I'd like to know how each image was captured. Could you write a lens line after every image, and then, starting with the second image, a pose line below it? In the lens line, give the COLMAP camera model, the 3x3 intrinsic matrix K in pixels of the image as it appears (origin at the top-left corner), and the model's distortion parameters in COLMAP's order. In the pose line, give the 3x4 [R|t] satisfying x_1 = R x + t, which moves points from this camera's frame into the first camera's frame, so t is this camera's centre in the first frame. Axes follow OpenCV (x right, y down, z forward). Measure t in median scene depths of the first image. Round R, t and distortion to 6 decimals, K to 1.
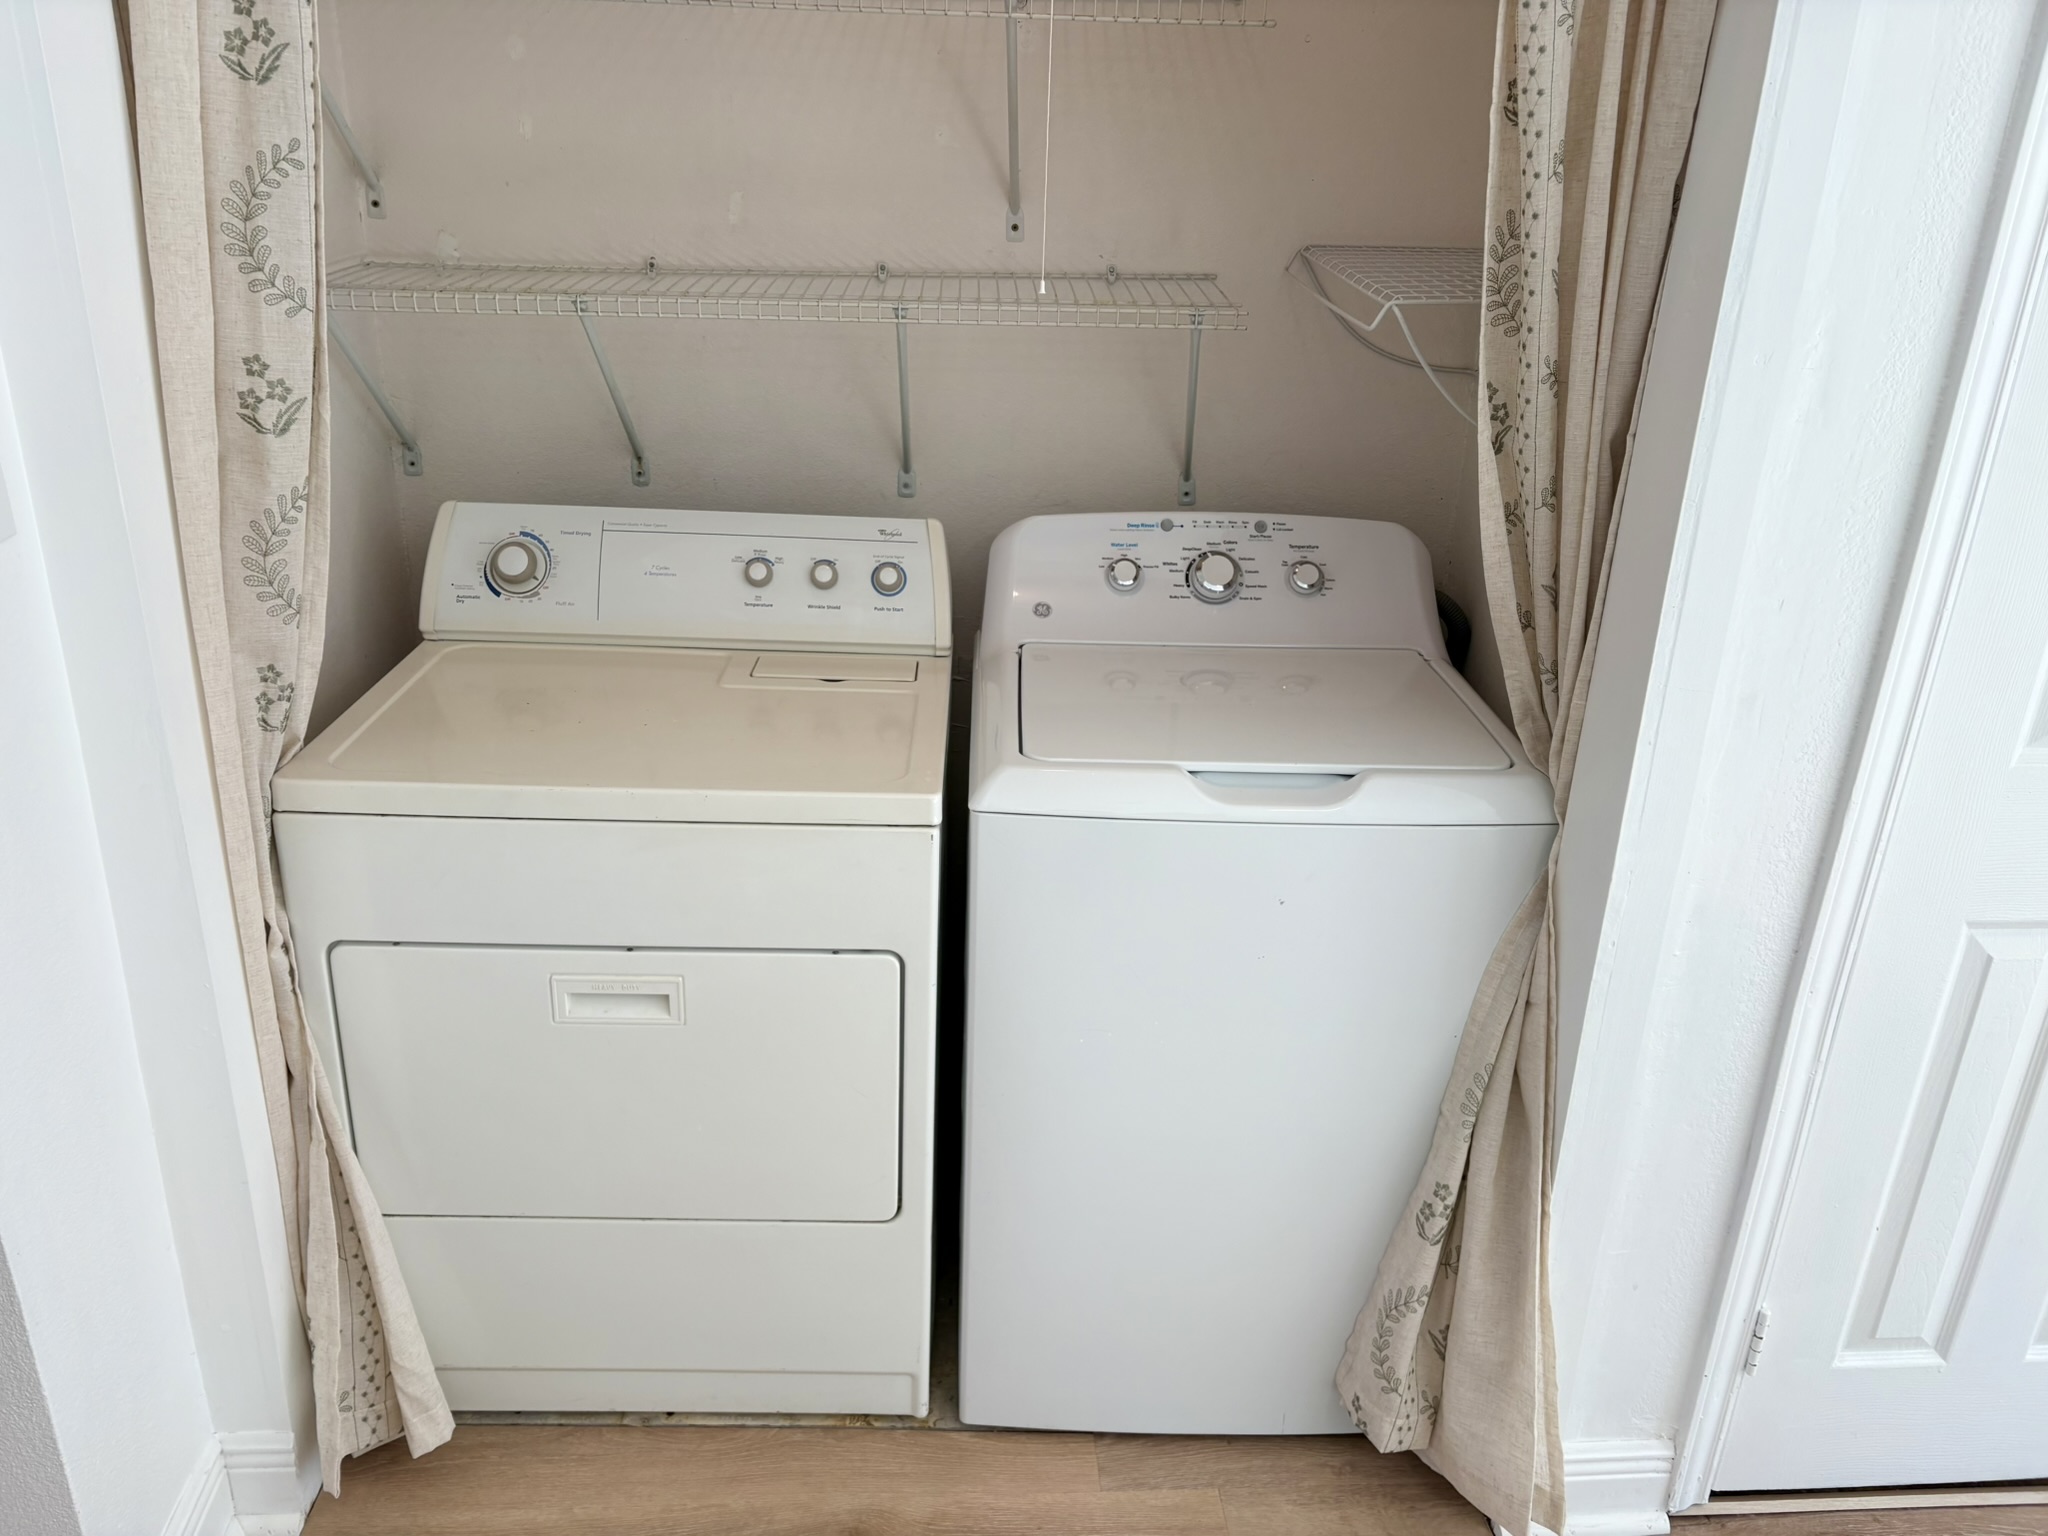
lens RADIAL K [[1561.9, 0, 1023.4], [0, 1561.9, 768.2], [0, 0, 1]] dist [-0.001559, -0.002257]
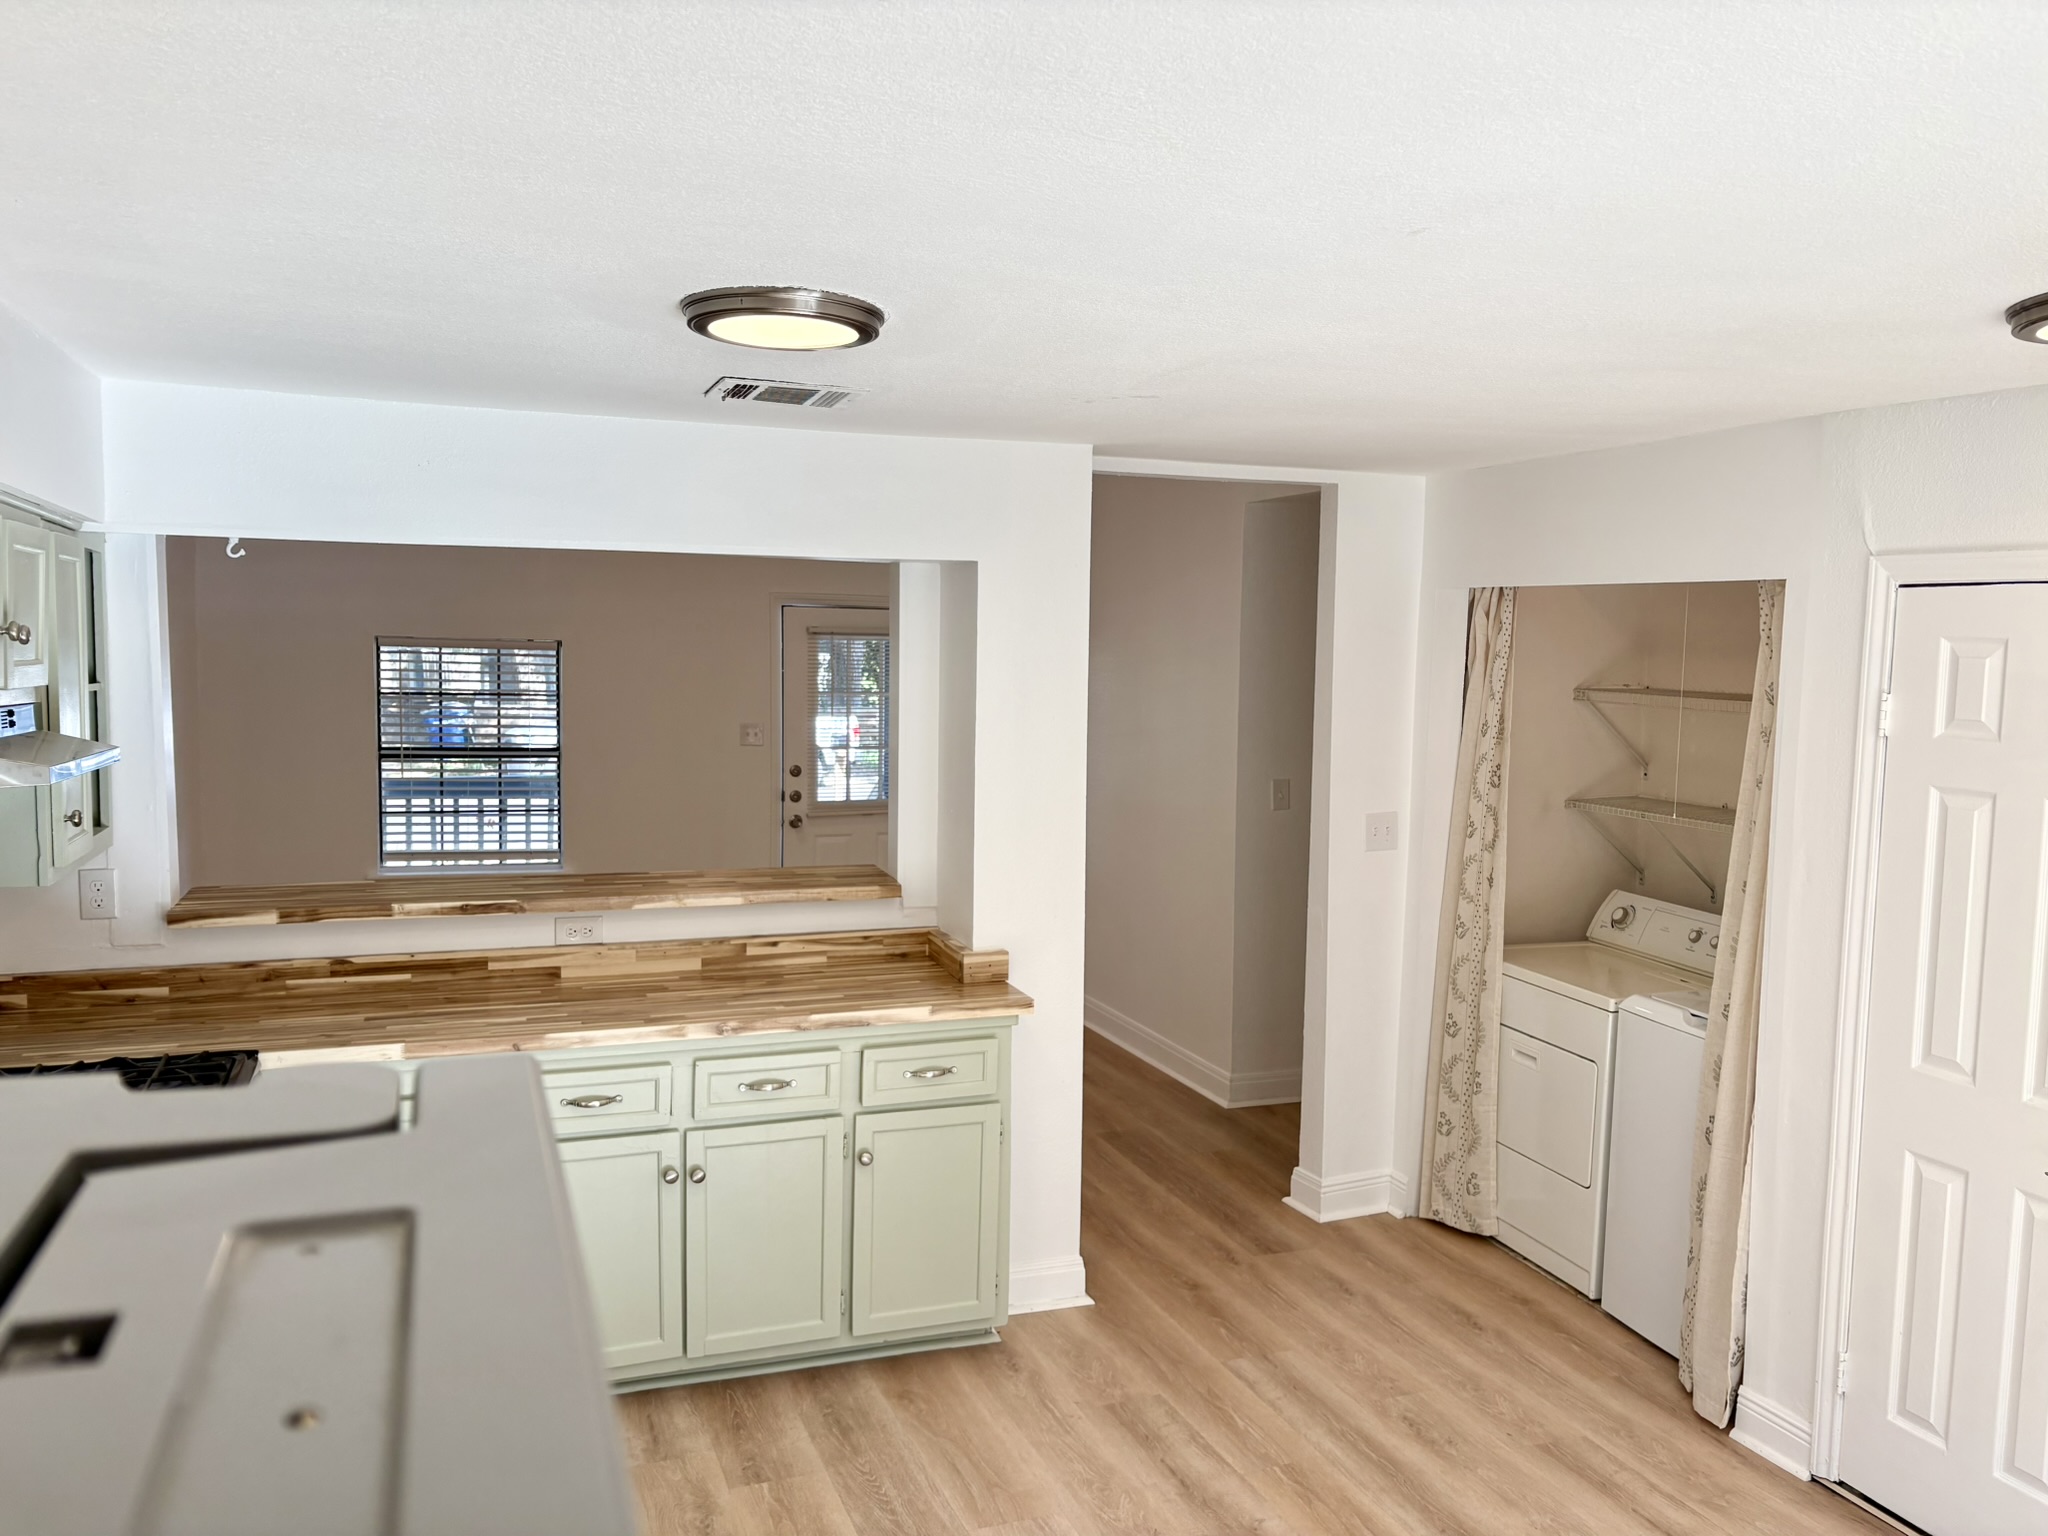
lens RADIAL K [[1561.9, 0, 1024.3], [0, 1561.9, 769.6], [0, 0, 1]] dist [-0.001559, -0.002257]
pose [[0.294886, 0.050799, -0.954181, 1.837657], [-0.364066, 0.929237, -0.063042, 0.158234], [0.883458, 0.365975, 0.292513, -0.654763]]
